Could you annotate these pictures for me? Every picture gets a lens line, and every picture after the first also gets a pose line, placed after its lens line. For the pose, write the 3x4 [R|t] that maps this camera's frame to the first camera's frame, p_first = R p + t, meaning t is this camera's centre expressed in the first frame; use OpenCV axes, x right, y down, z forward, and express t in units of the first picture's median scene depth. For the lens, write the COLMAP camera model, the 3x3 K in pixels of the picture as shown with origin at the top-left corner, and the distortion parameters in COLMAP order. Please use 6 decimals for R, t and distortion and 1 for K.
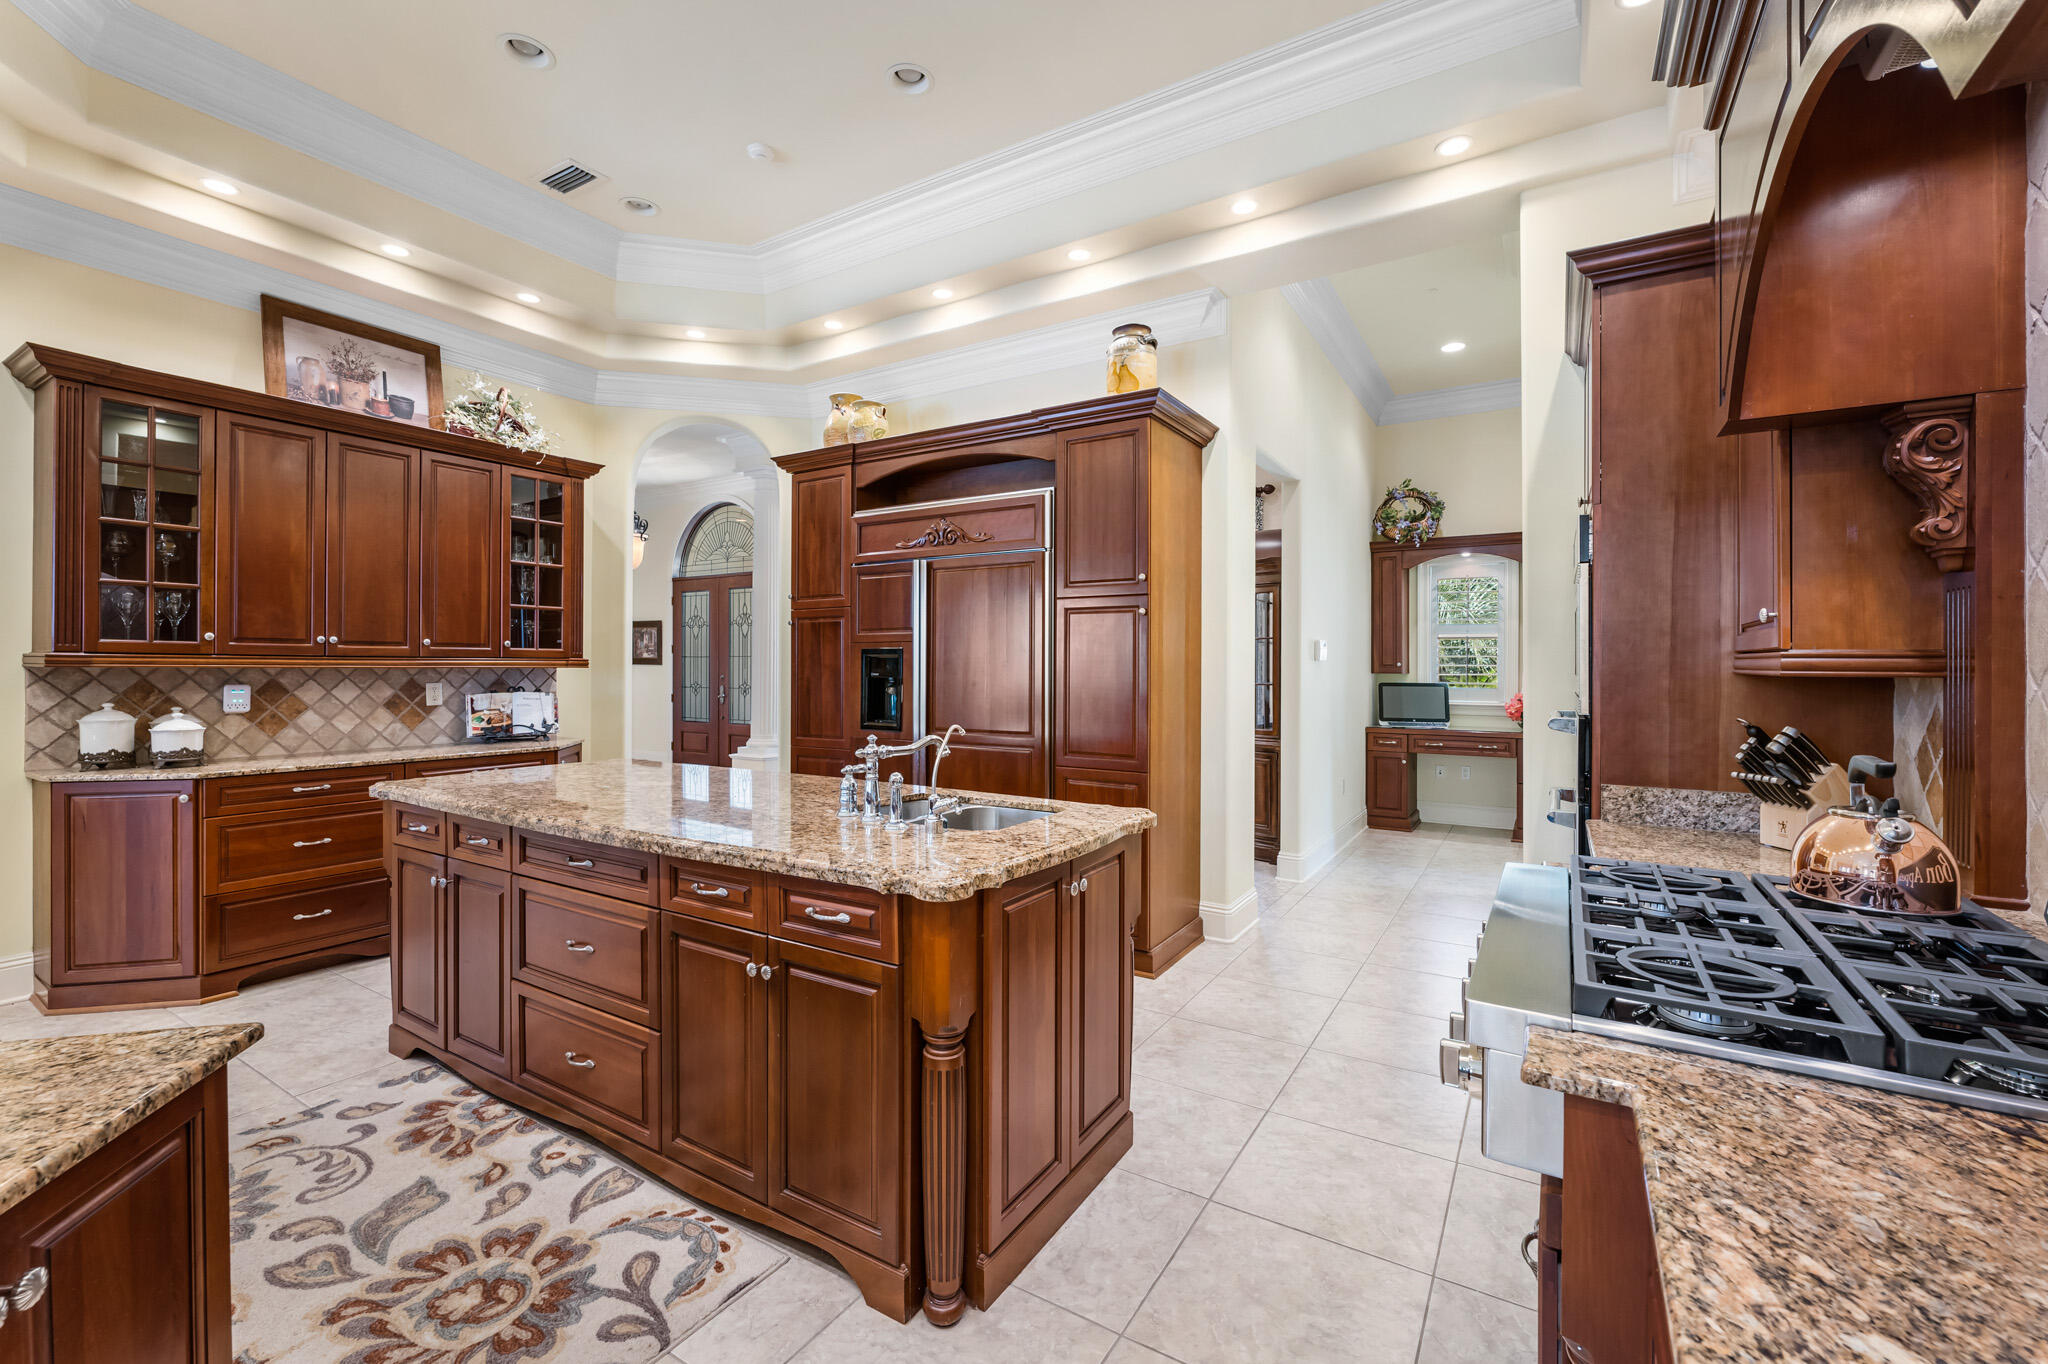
lens RADIAL K [[850.8, 0, 1024.9], [0, 850.8, 671.2], [0, 0, 1]] dist [-0.002568, -0.000102]
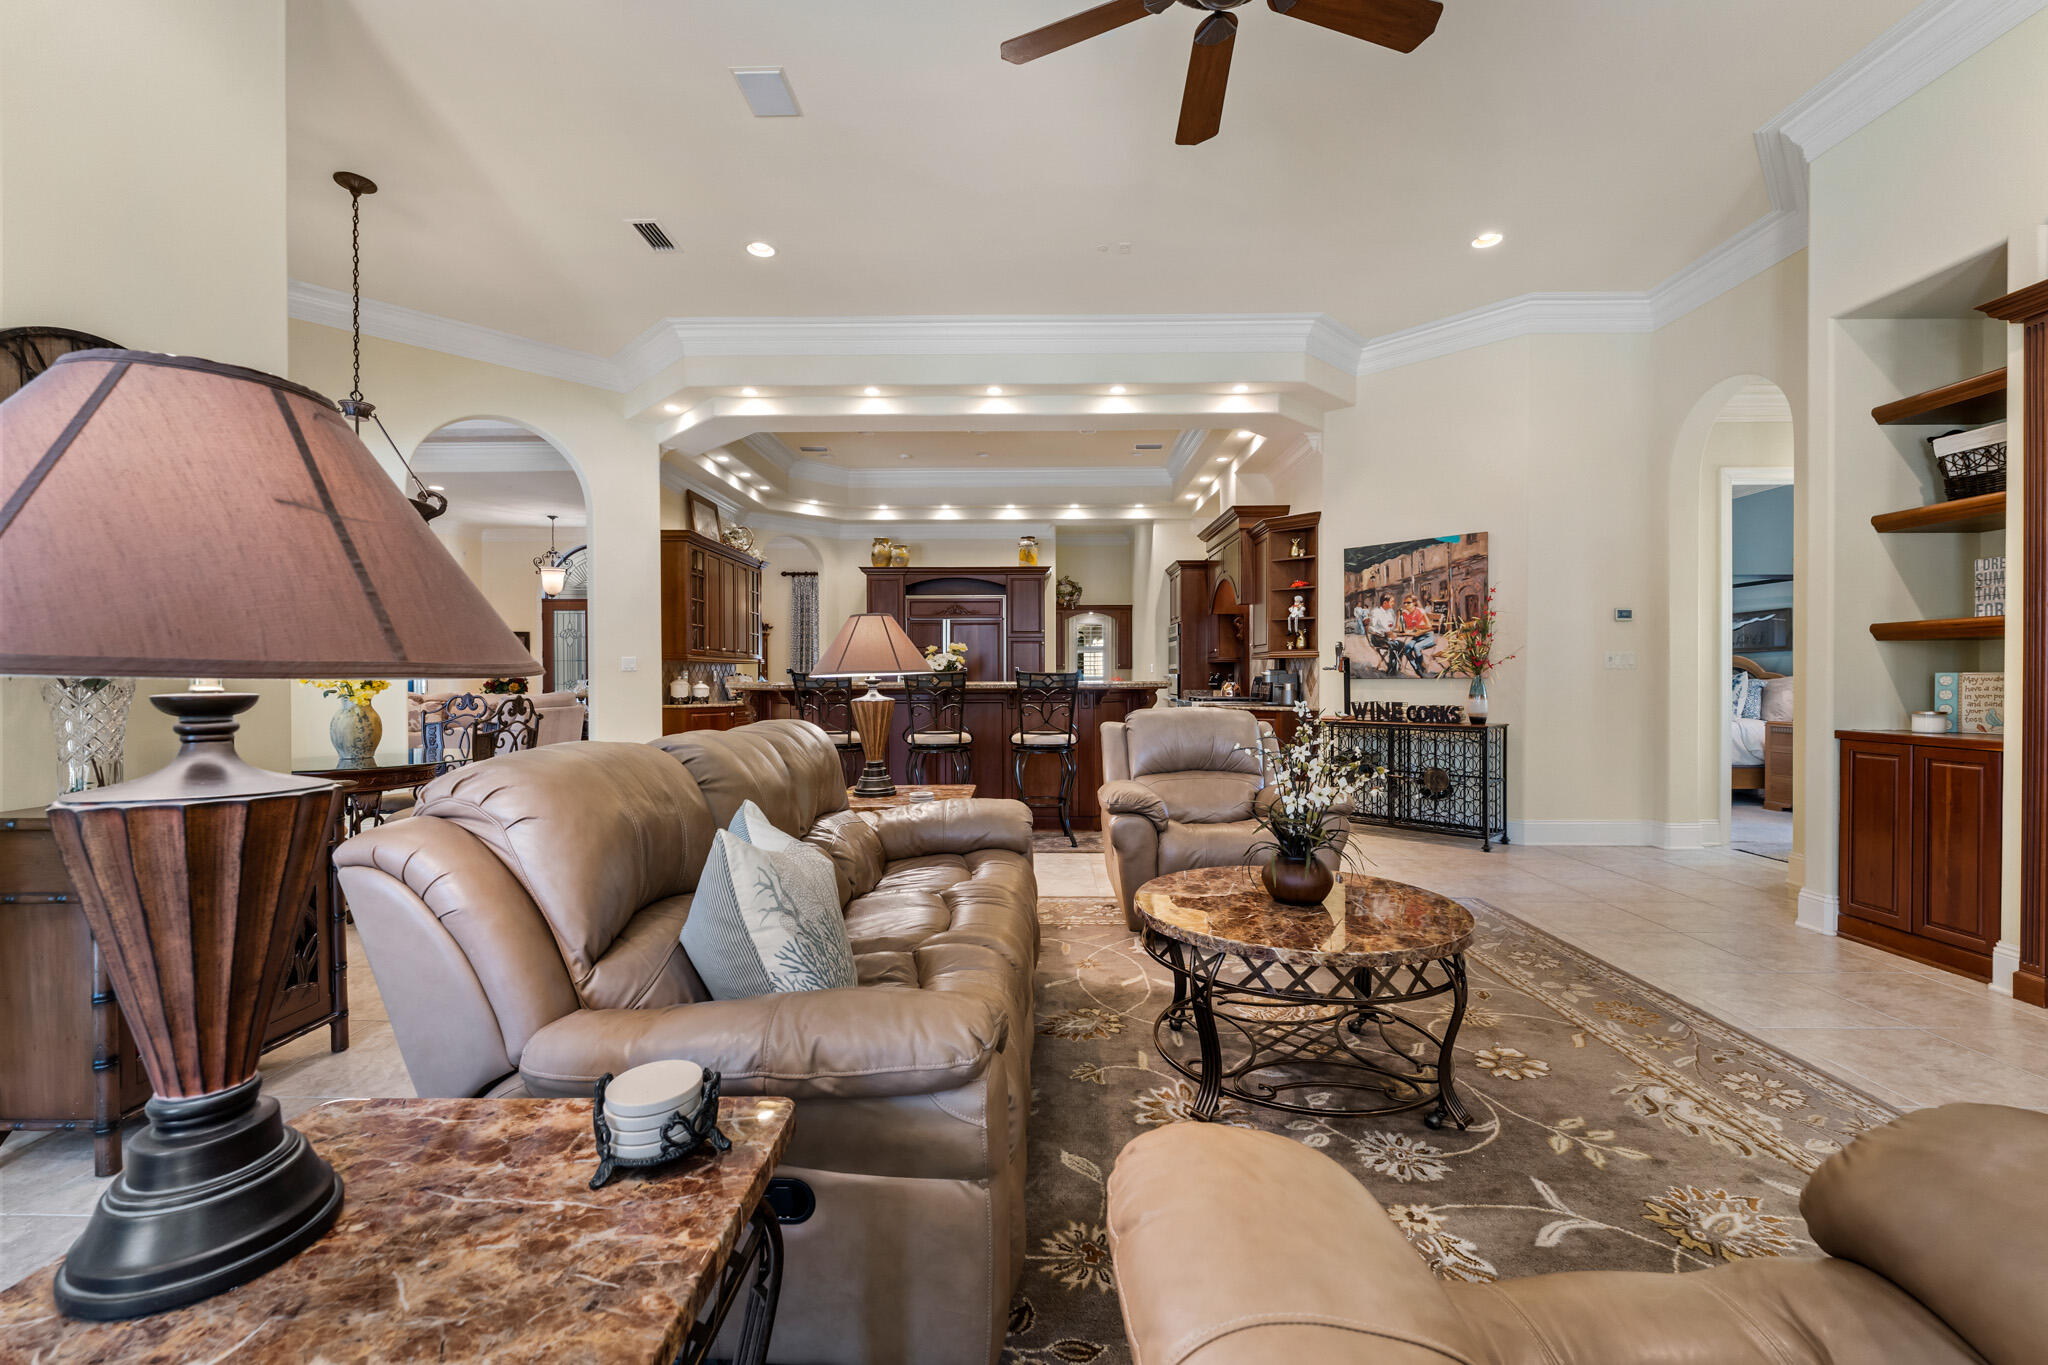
lens RADIAL K [[850.8, 0, 1024.1], [0, 850.8, 684.4], [0, 0, 1]] dist [-0.002568, -0.000102]
pose [[0.858301, -0.008611, 0.513075, -1.220052], [0.007379, 0.999963, 0.004437, 0.047570], [-0.513094, -0.000022, 0.858333, -1.246021]]
